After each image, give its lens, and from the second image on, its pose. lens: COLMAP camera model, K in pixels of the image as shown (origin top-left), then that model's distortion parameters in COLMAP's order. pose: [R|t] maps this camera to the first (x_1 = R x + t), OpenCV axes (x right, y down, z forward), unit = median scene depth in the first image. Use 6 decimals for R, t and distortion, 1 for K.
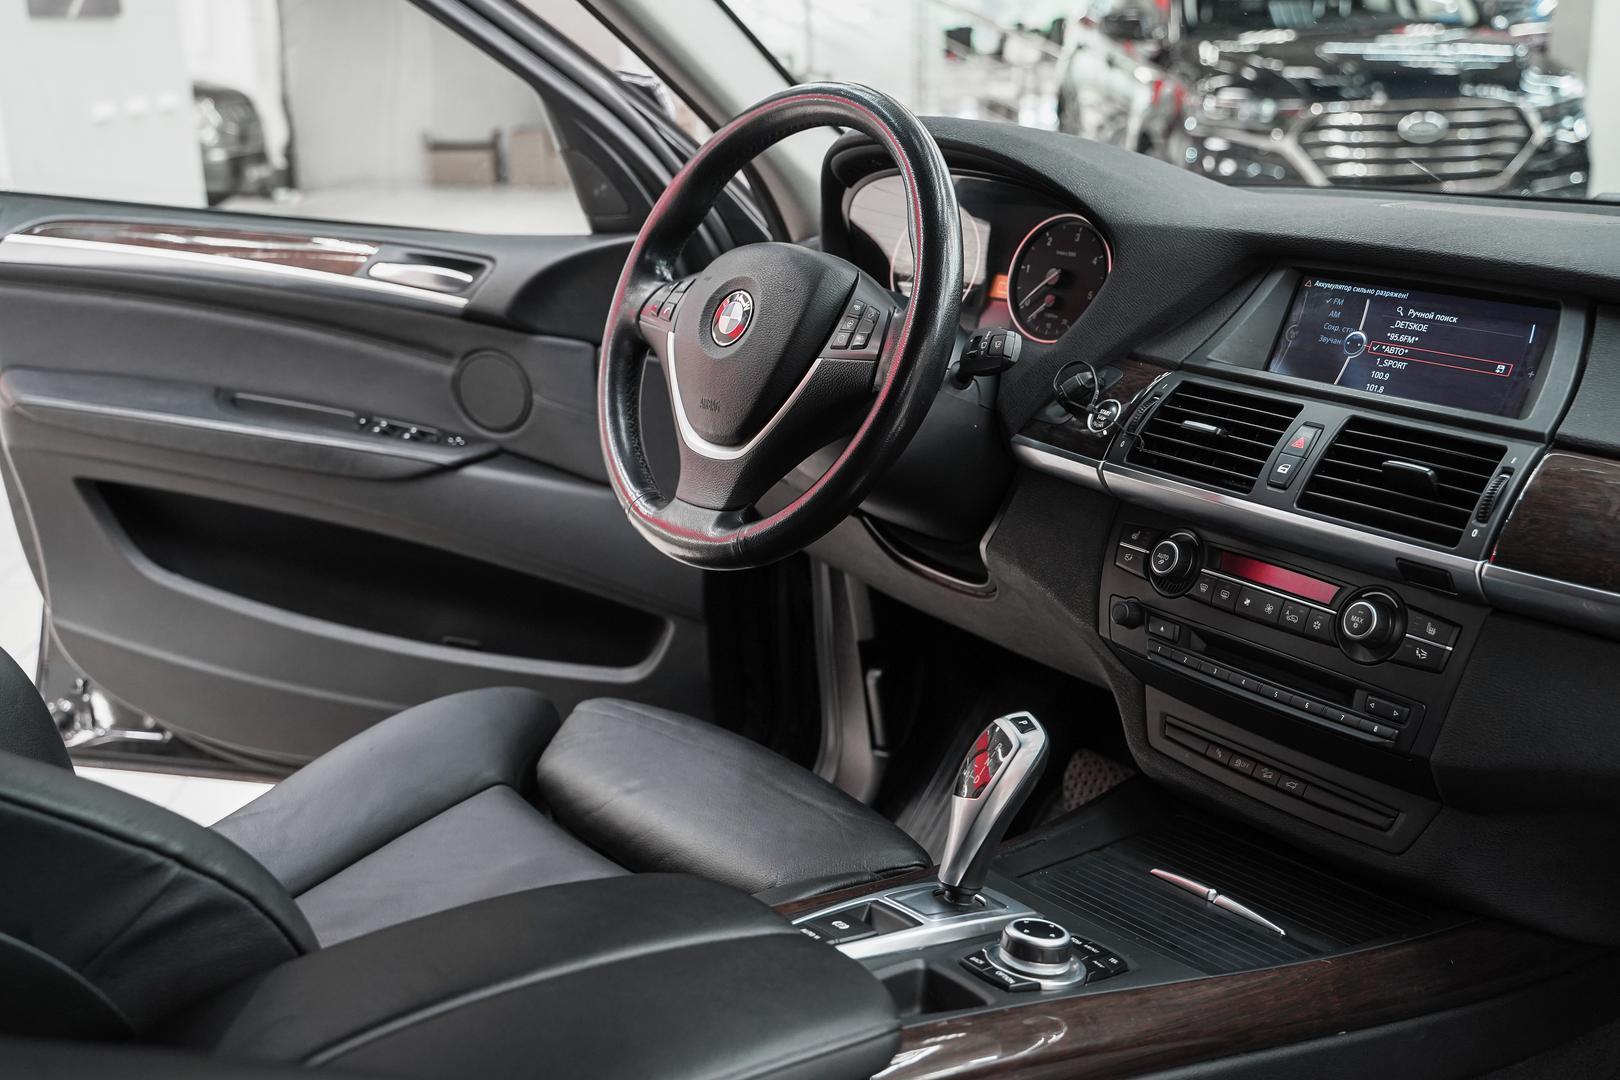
lens RADIAL K [[1742.7, 0, 810.0], [0, 1742.7, 540.0], [0, 0, 1]] dist [-0.002462, -0.024042]
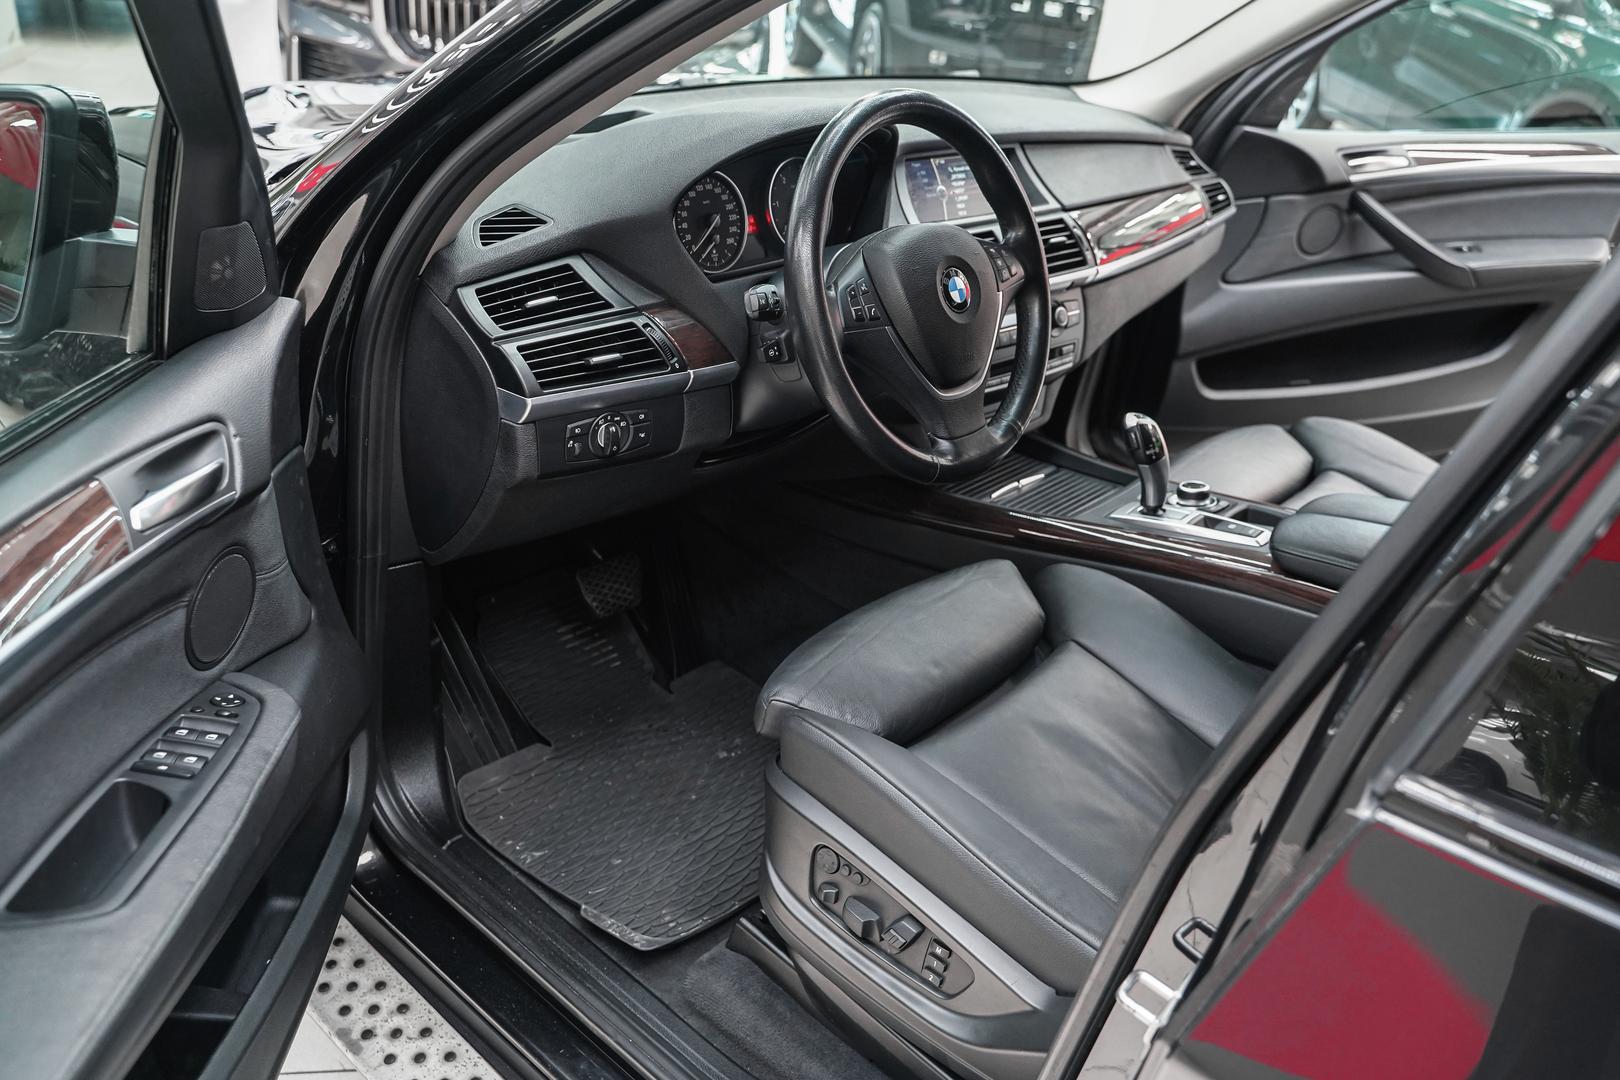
lens RADIAL K [[1312.9, 0, 774.5], [0, 1312.9, 533.1], [0, 0, 1]] dist [-0.007354, -0.001409]
pose [[-0.134542, -0.456267, 0.879613, -0.986899], [0.197379, 0.857556, 0.475015, -0.472247], [-0.971051, 0.237527, -0.025320, 1.231243]]
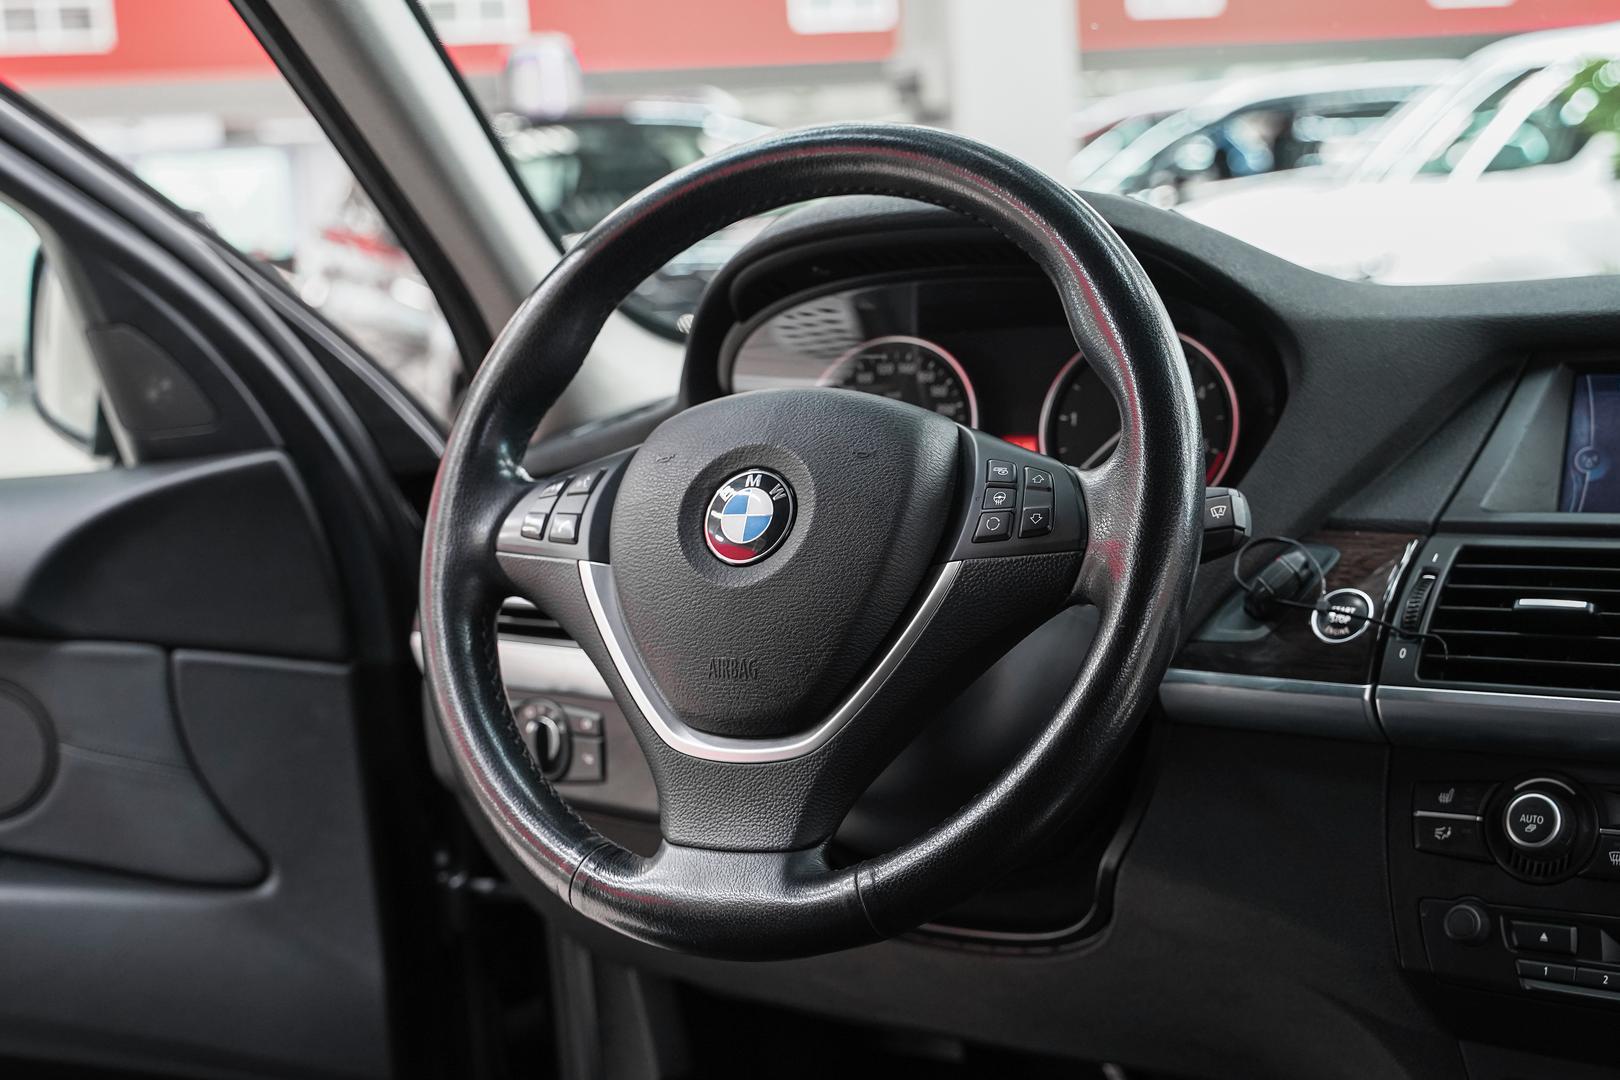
lens RADIAL K [[2319.1, 0, 810.0], [0, 2319.1, 540.0], [0, 0, 1]] dist [0.000388, -0.027535]
pose [[0.924504, -0.086161, 0.371307, -0.319312], [0.147359, 0.979169, -0.139689, -0.009940], [-0.351537, 0.183858, 0.917942, 0.300811]]
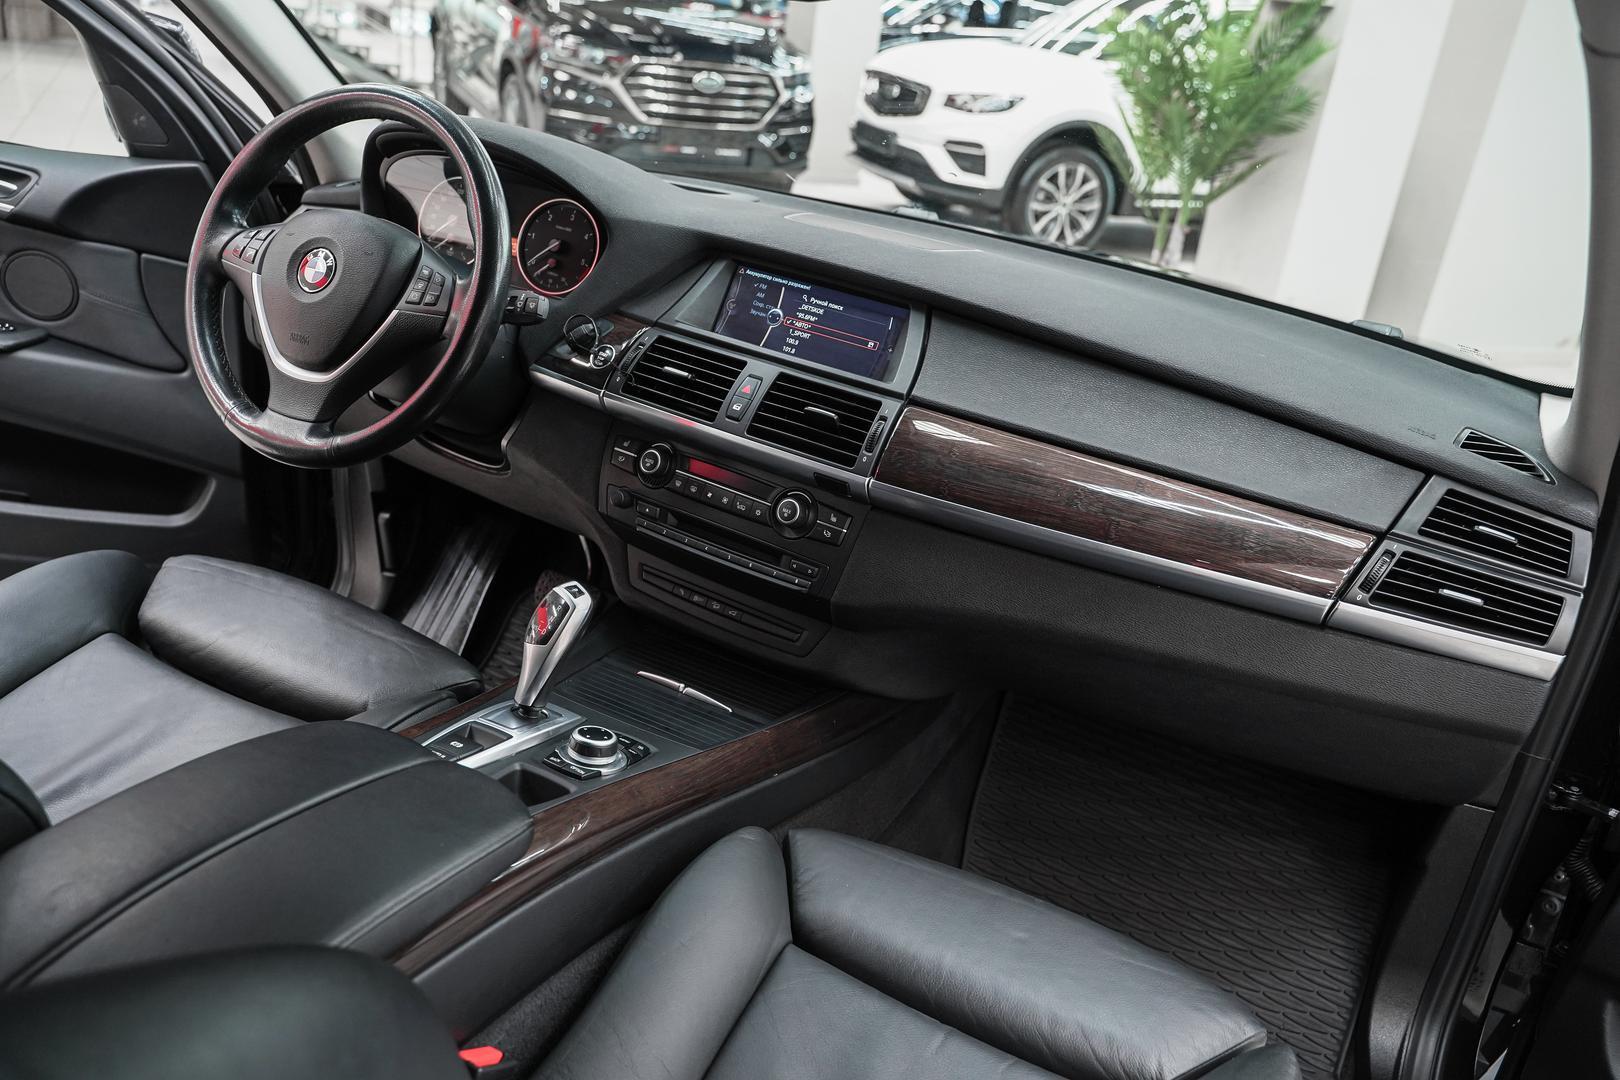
lens RADIAL K [[1258.6, 0, 810.0], [0, 1258.6, 540.0], [0, 0, 1]] dist [-0.015209, 0.005987]
pose [[0.905125, -0.034662, 0.423731, -0.116598], [-0.026423, 0.990158, 0.137440, -0.069548], [-0.424325, -0.135596, 0.895300, -0.001202]]
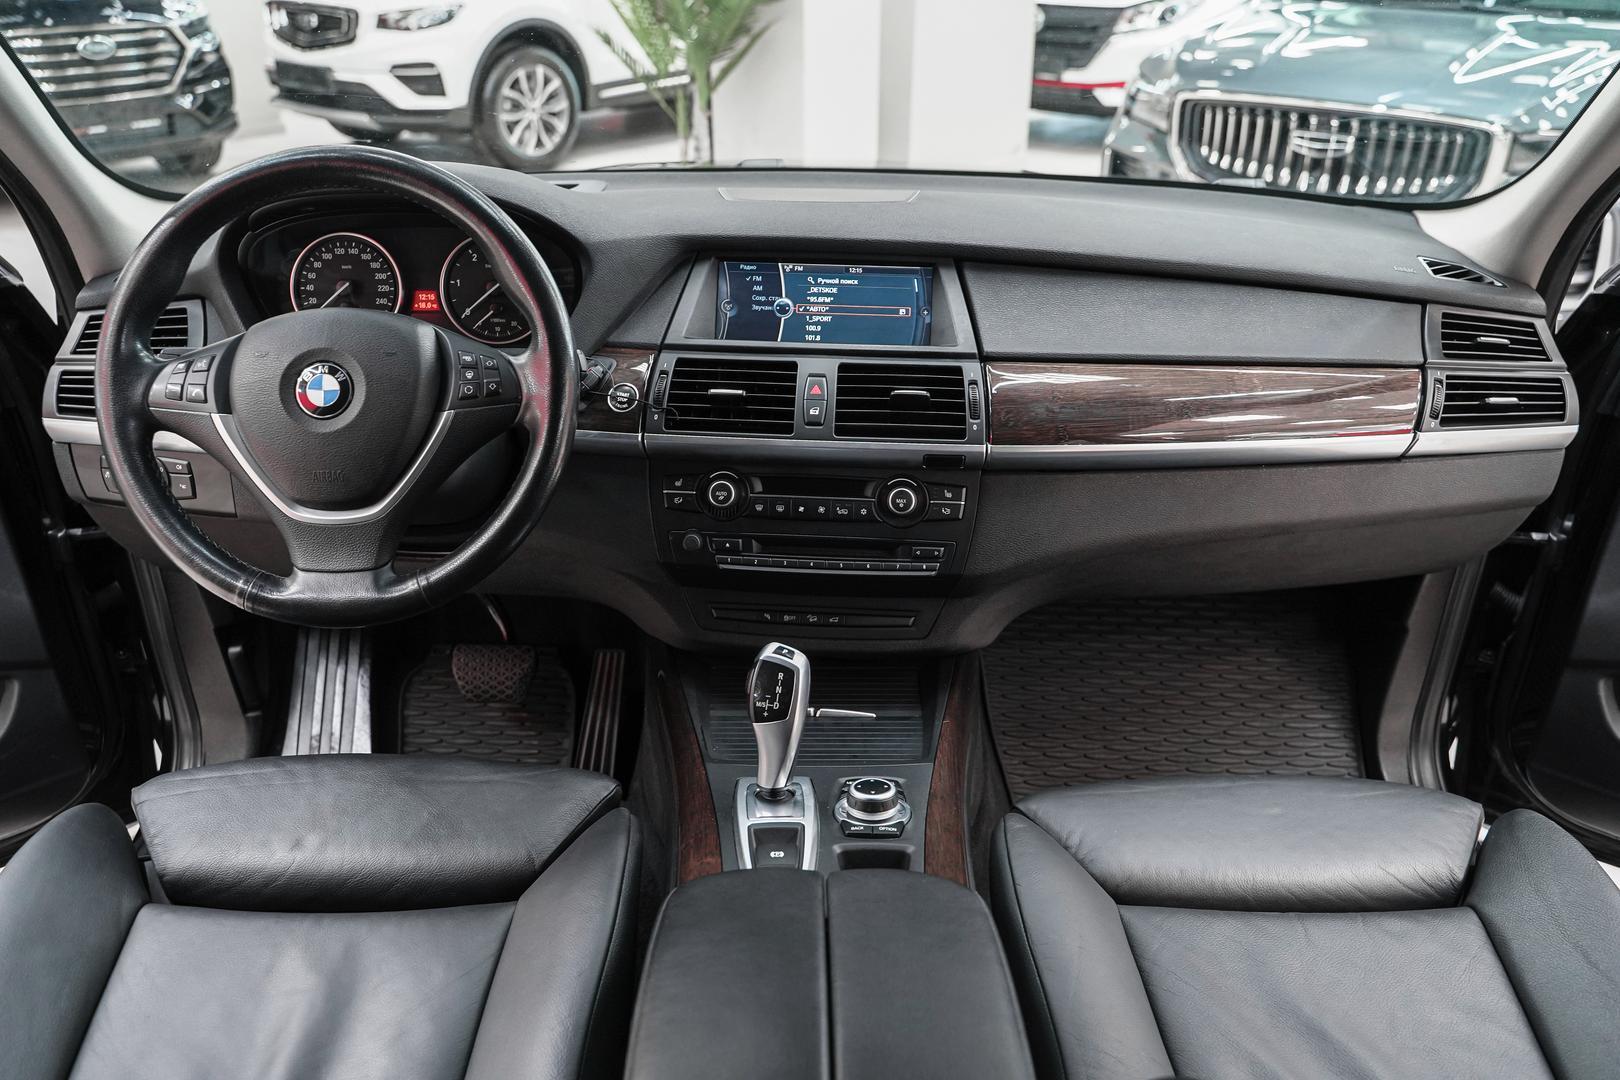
lens RADIAL K [[1279.8, 0, 800.9], [0, 1279.8, 539.6], [0, 0, 1]] dist [-0.010215, -0.003299]
pose [[0.631313, -0.315782, 0.708326, -0.442679], [0.203261, 0.948792, 0.241823, -0.173408], [-0.748417, -0.008691, 0.663171, 0.293768]]
